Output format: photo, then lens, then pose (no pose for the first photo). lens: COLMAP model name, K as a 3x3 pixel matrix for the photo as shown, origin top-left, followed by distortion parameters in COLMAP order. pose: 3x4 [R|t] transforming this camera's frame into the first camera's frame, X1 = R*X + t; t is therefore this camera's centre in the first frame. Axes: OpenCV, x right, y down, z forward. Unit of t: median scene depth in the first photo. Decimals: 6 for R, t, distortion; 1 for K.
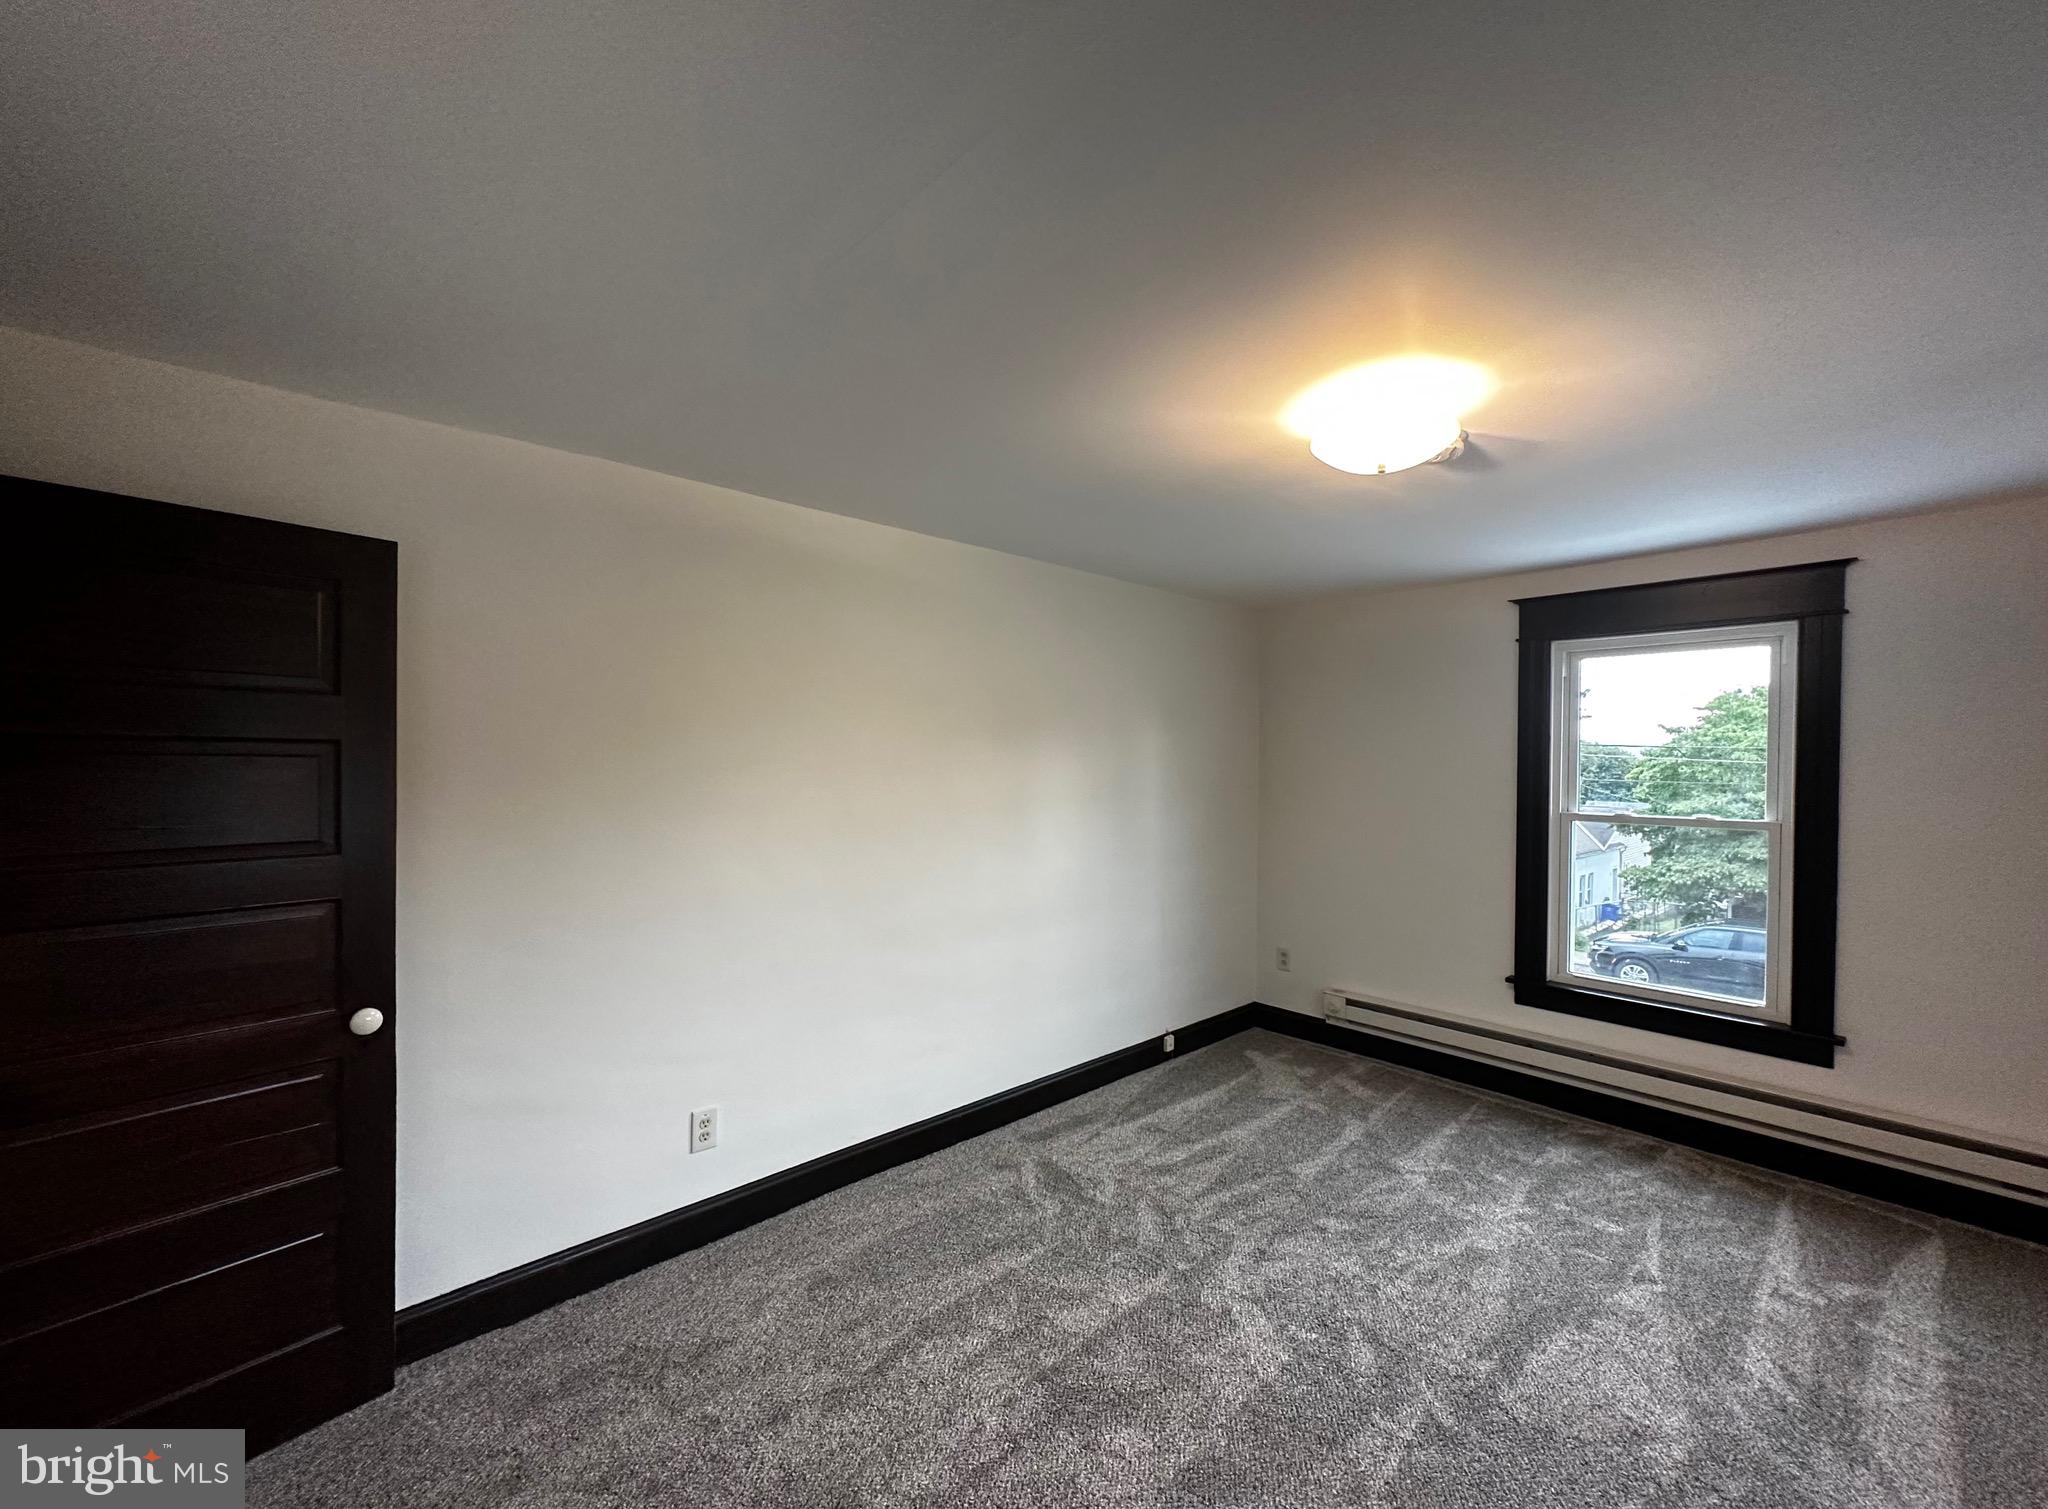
lens RADIAL K [[820.7, 0, 1021.2], [0, 820.7, 757.1], [0, 0, 1]] dist [-0.006087, 0.001091]
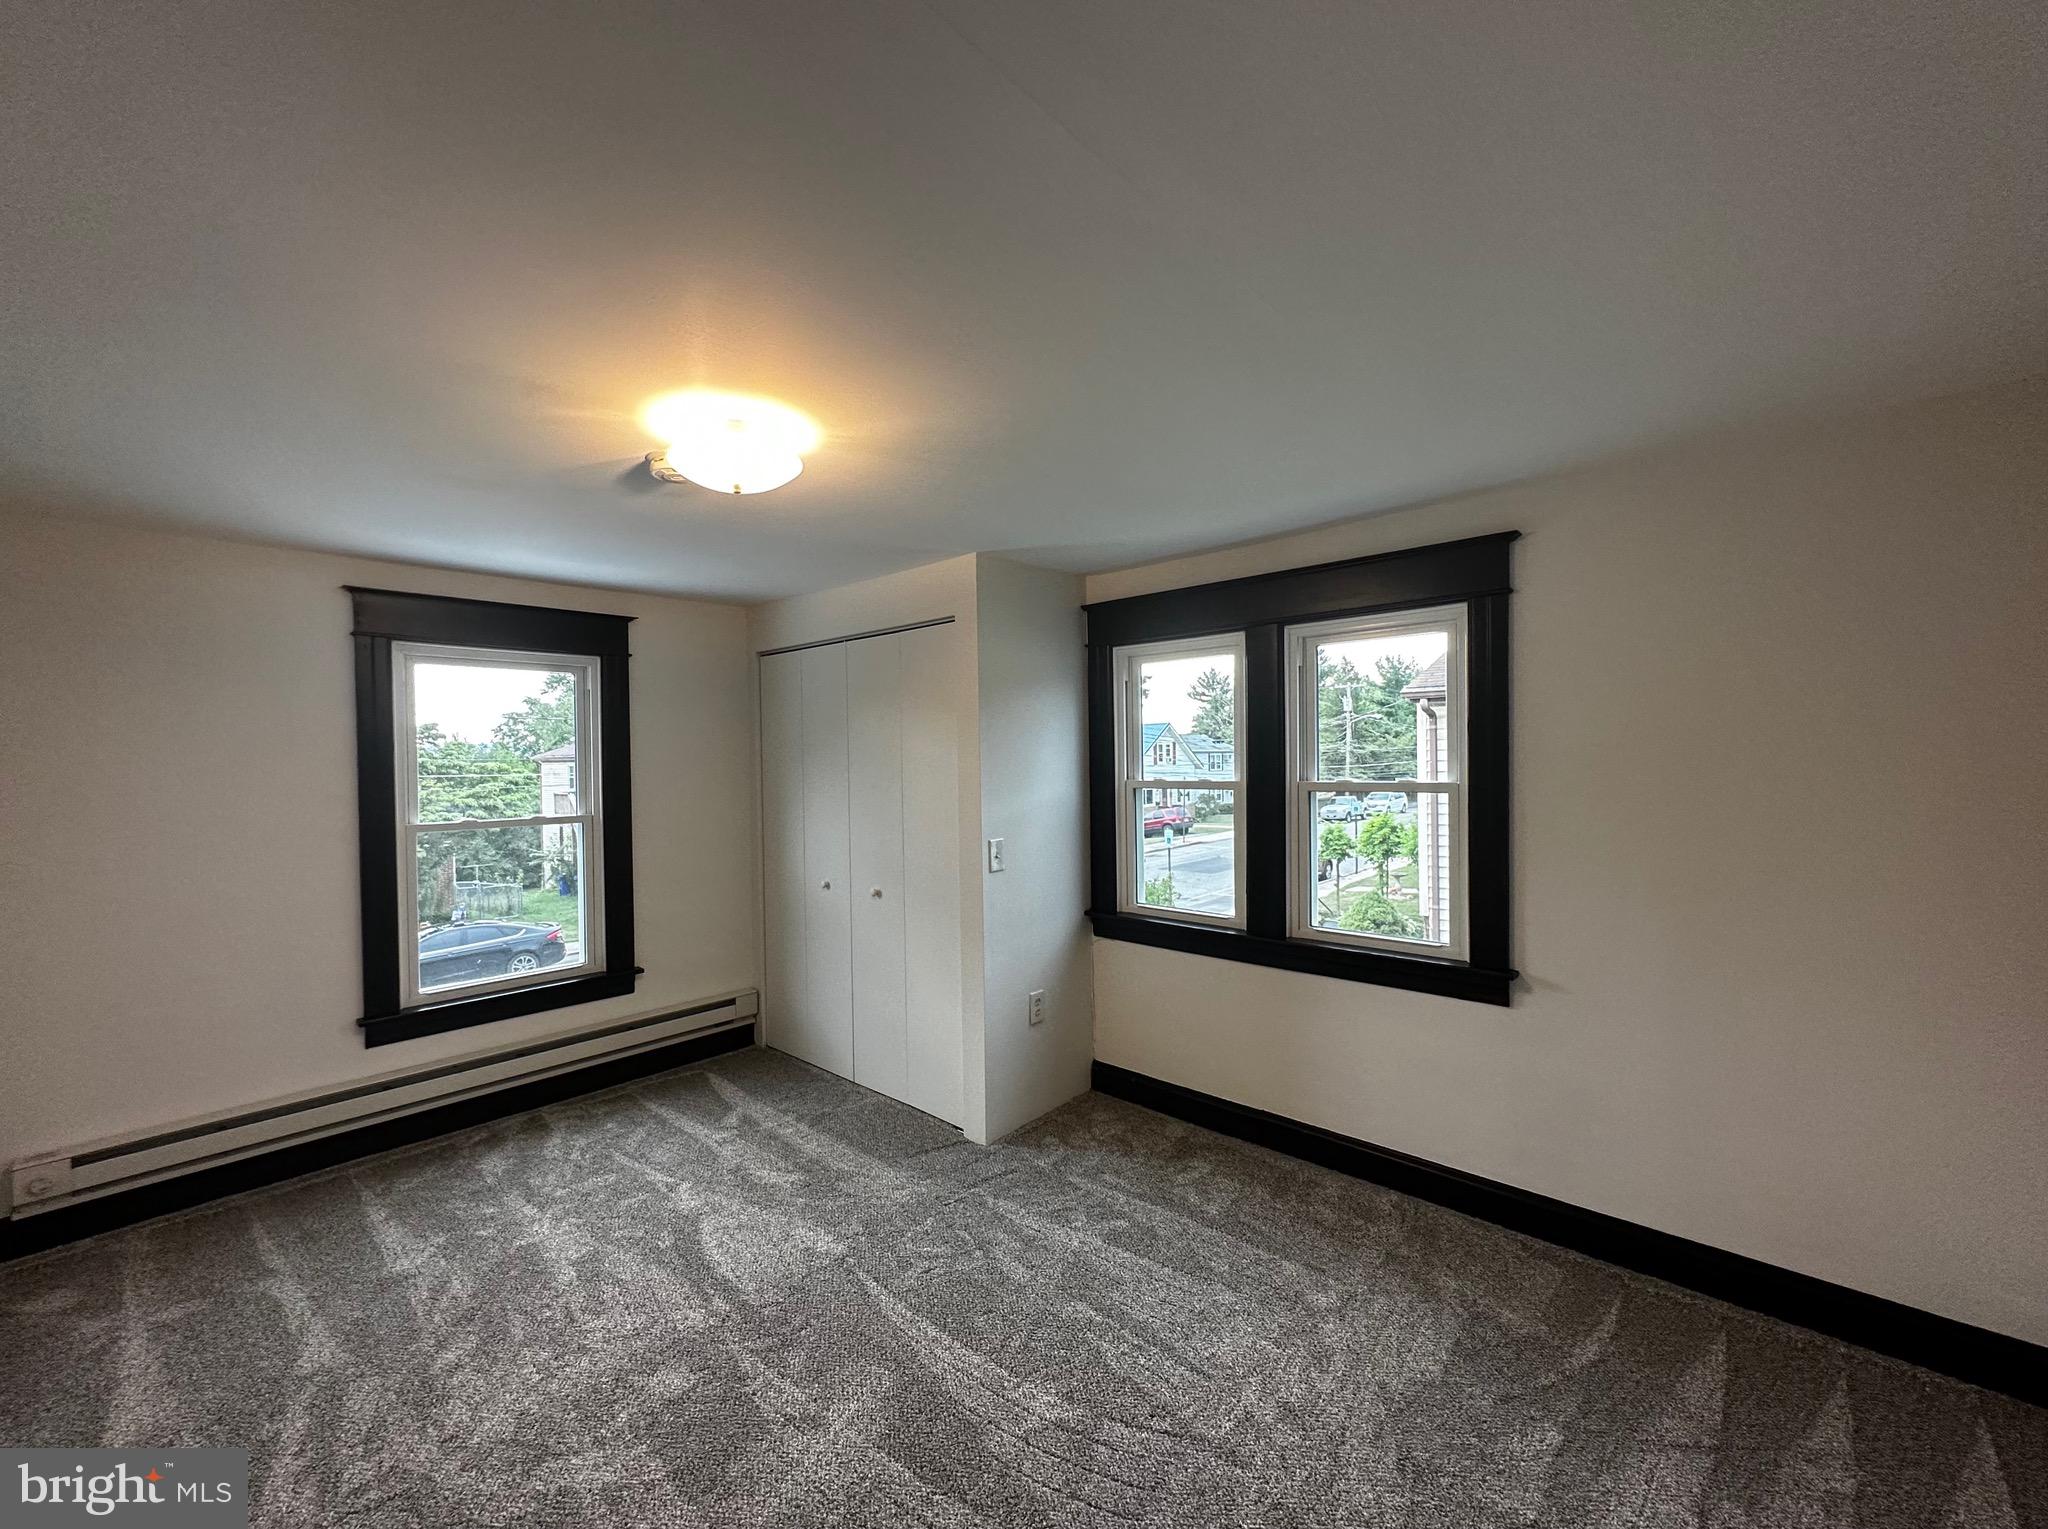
lens RADIAL K [[820.7, 0, 1042.1], [0, 820.7, 762.5], [0, 0, 1]] dist [-0.006087, 0.001091]
pose [[-0.082496, -0.018849, 0.996413, -0.391694], [0.017971, 0.999630, 0.020398, -0.013476], [-0.996429, 0.019589, -0.082127, 0.417181]]
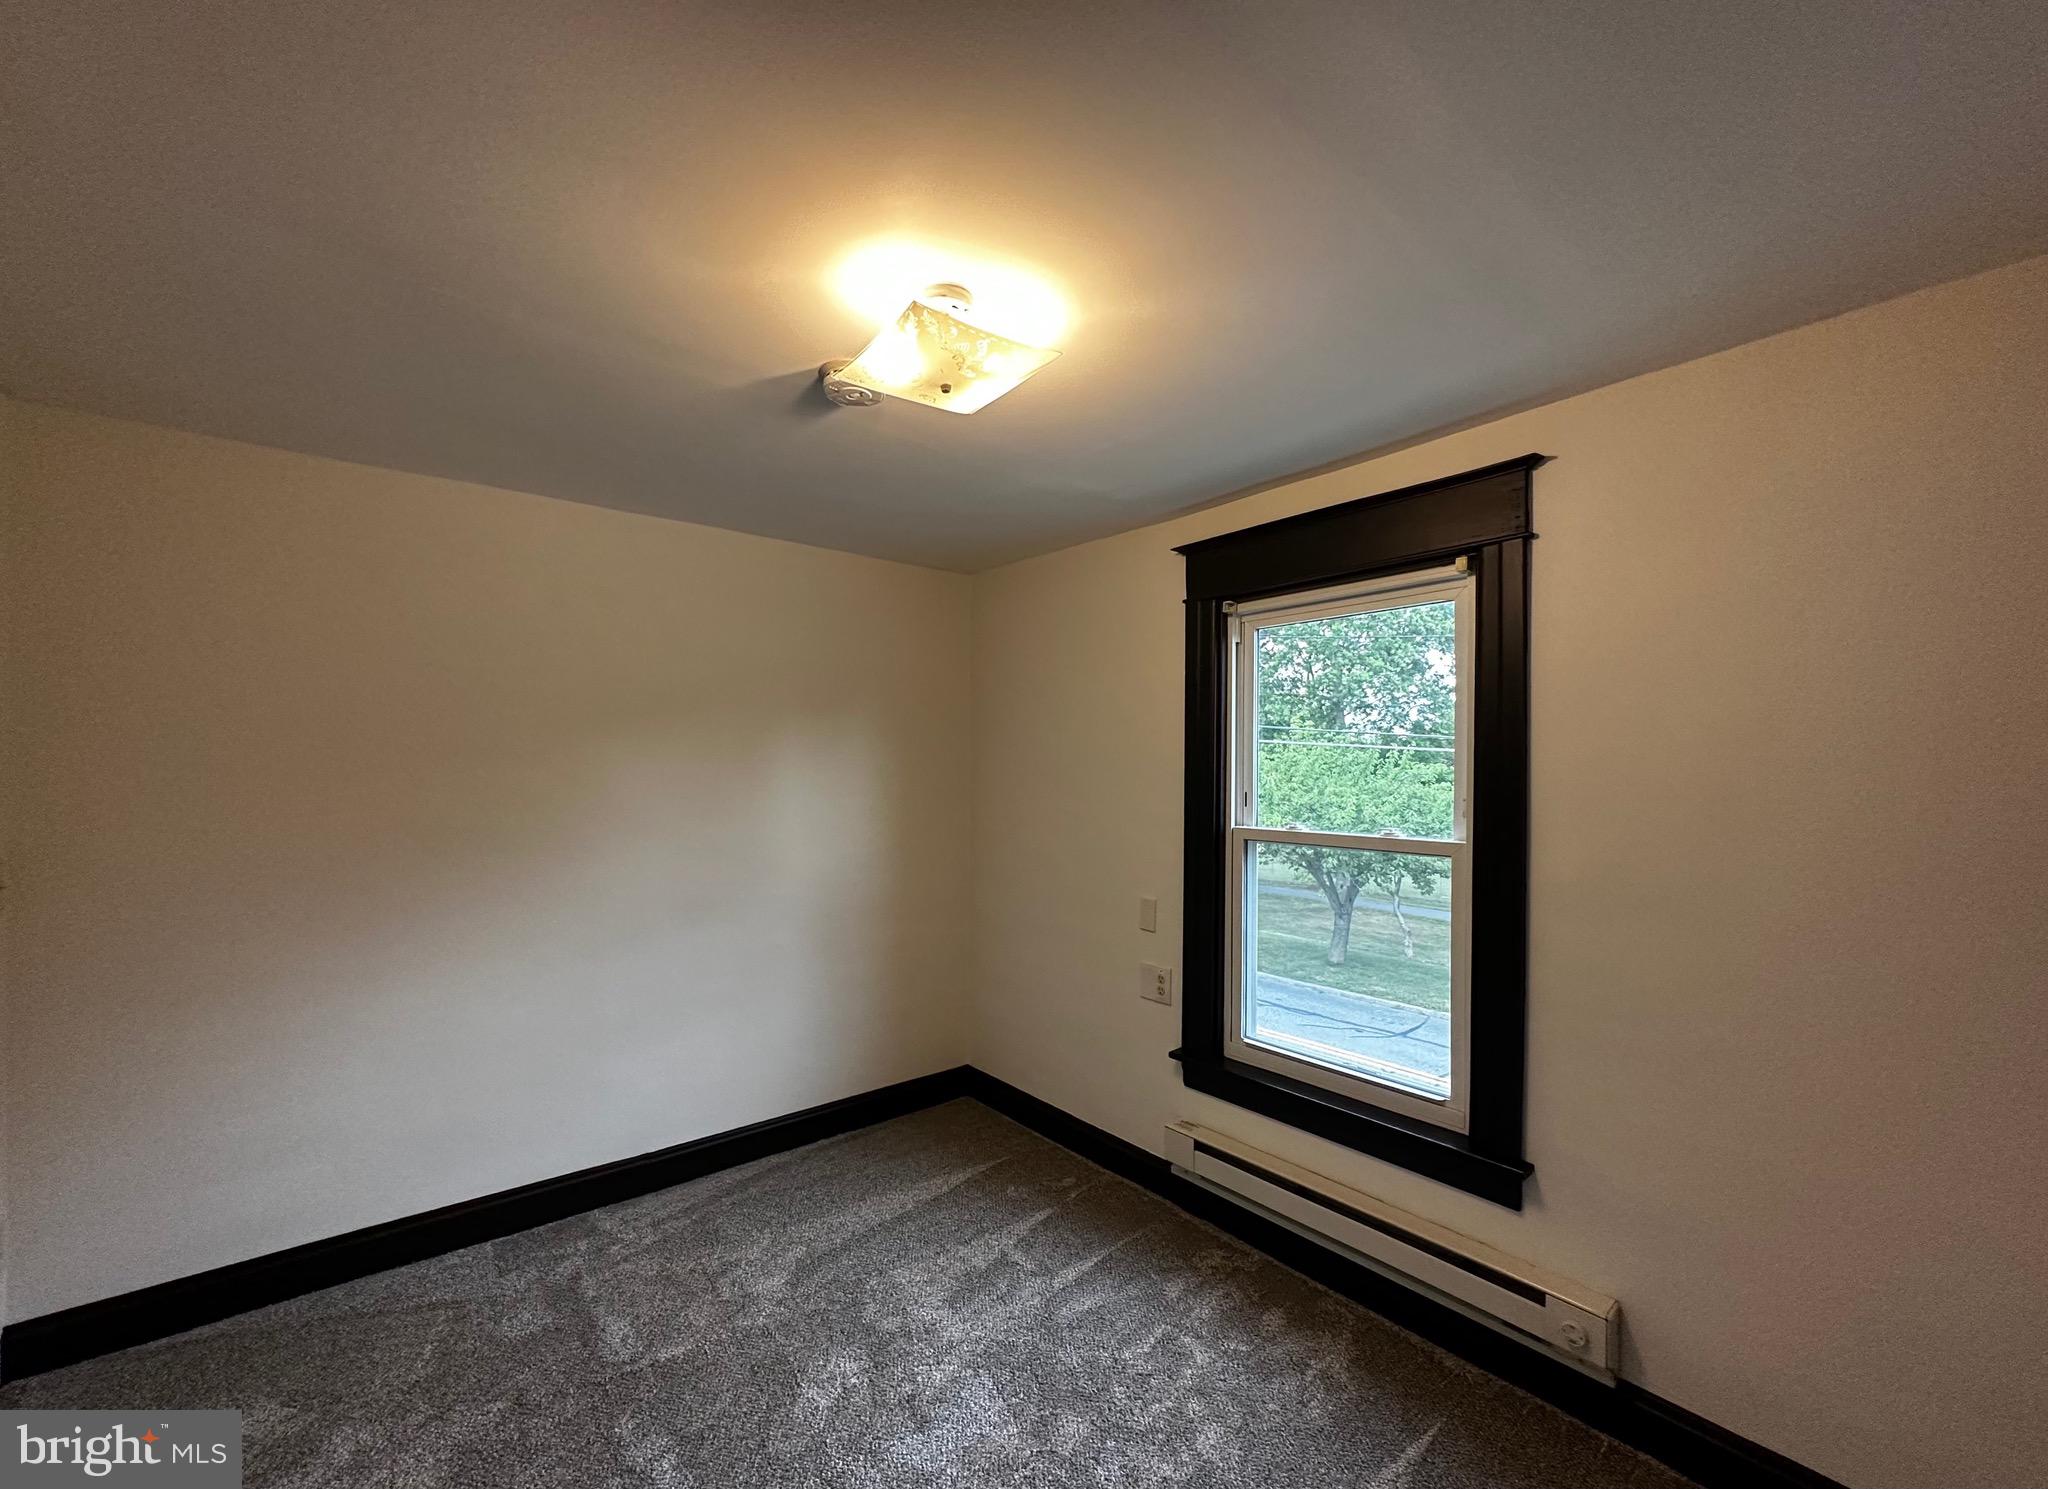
lens RADIAL K [[821.0, 0, 1026.0], [0, 821.0, 763.0], [0, 0, 1]] dist [-0.005775, 0.000155]
pose [[0.999349, -0.010483, -0.034510, 0.590744], [0.010192, 0.999911, -0.008580, 0.012614], [0.034597, 0.008222, 0.999368, 0.294537]]
